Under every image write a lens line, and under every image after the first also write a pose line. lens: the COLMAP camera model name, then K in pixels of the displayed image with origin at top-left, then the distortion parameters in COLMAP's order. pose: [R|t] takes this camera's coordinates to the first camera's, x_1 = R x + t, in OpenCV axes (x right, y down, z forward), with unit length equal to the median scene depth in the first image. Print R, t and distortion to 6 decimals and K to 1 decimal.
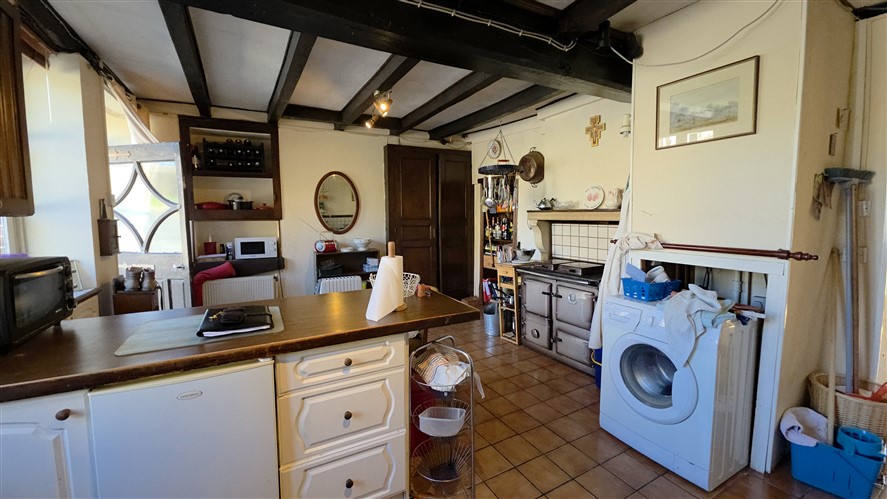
lens RADIAL K [[354.7, 0, 441.1], [0, 354.7, 243.3], [0, 0, 1]] dist [0.011804, -0.007753]
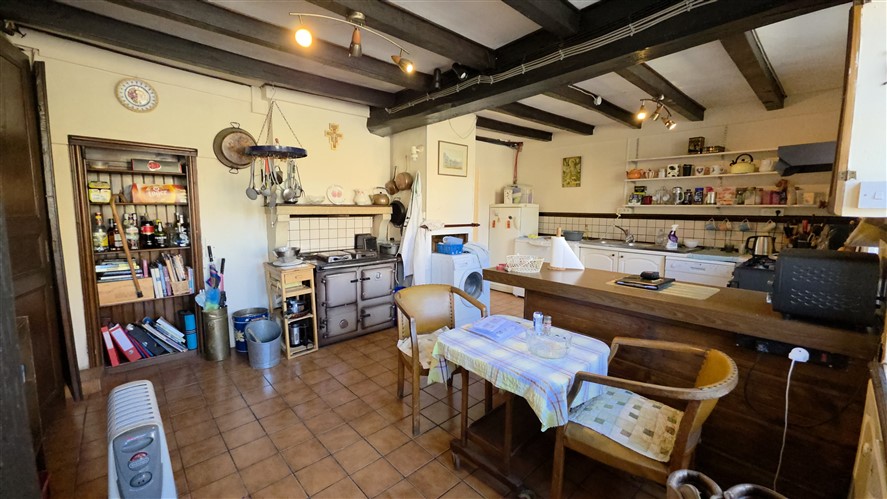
lens RADIAL K [[354.7, 0, 441.1], [0, 354.7, 243.3], [0, 0, 1]] dist [0.011804, -0.007753]
pose [[-0.238624, -0.086122, 0.967286, -0.763124], [0.075194, 0.991431, 0.106821, -0.066105], [-0.968197, 0.098224, -0.230103, 0.919179]]
